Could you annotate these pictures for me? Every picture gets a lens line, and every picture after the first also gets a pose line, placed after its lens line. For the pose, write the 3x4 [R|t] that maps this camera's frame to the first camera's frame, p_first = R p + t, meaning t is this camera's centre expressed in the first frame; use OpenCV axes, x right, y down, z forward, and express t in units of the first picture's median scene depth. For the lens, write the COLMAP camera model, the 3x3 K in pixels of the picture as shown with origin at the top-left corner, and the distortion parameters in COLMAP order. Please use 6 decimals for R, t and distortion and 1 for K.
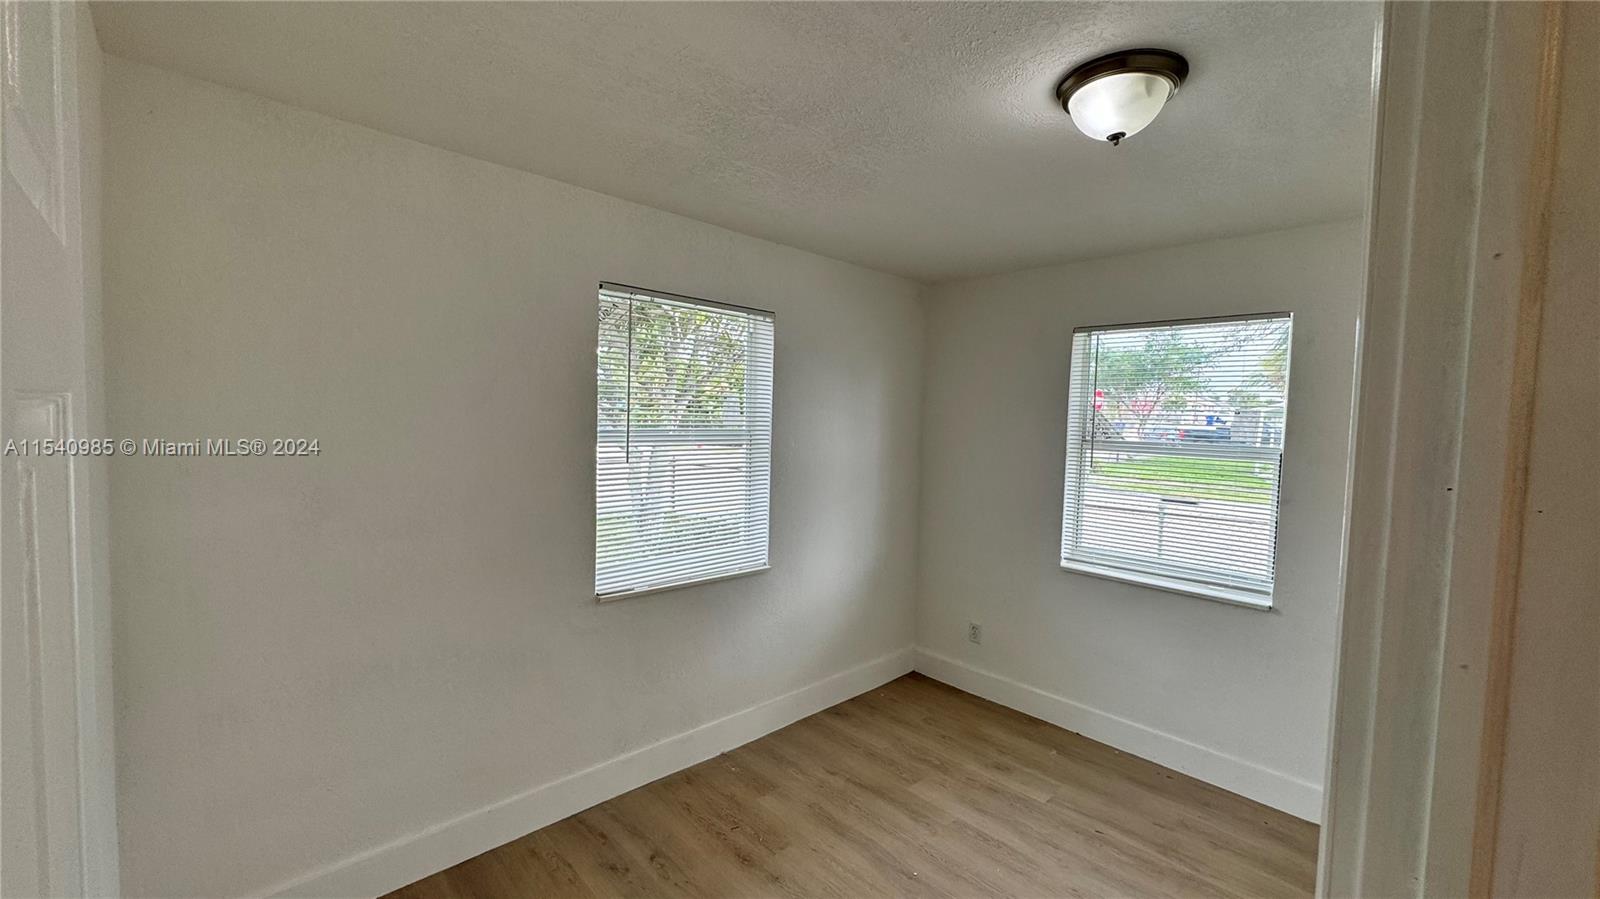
lens RADIAL K [[636.4, 0, 800.0], [0, 636.4, 449.5], [0, 0, 1]] dist [-0.002990, 0.000357]
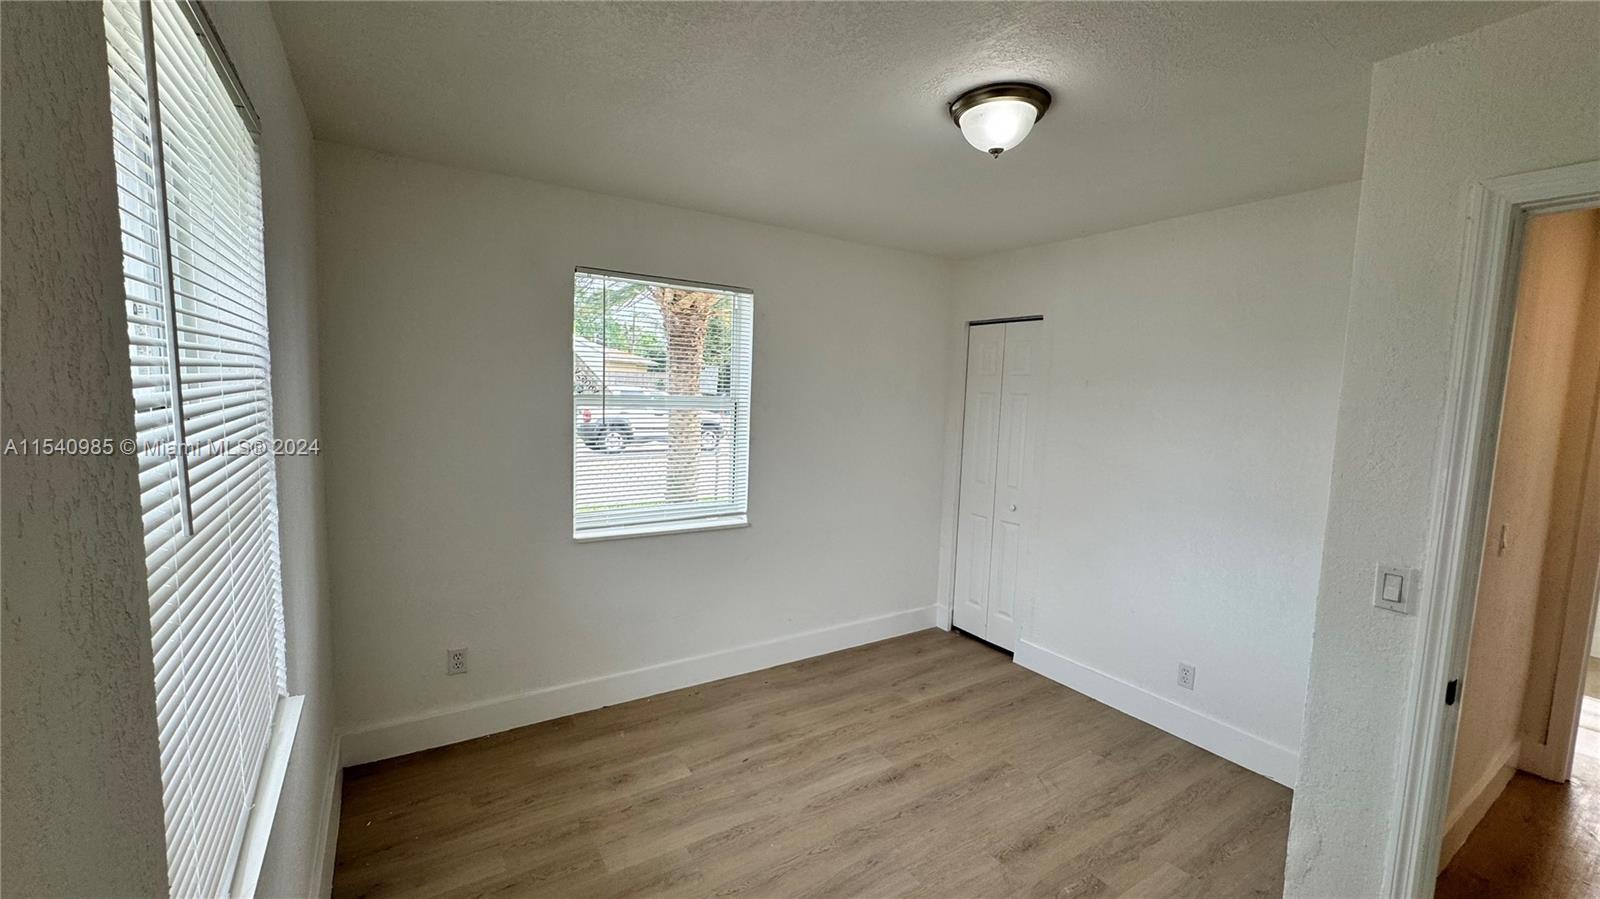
lens RADIAL K [[636.4, 0, 800.0], [0, 636.4, 449.5], [0, 0, 1]] dist [-0.002990, 0.000357]
pose [[0.190325, -0.116565, 0.974776, -0.446997], [0.023863, 0.993182, 0.114106, -0.040445], [-0.981431, 0.001544, 0.191809, 0.618086]]
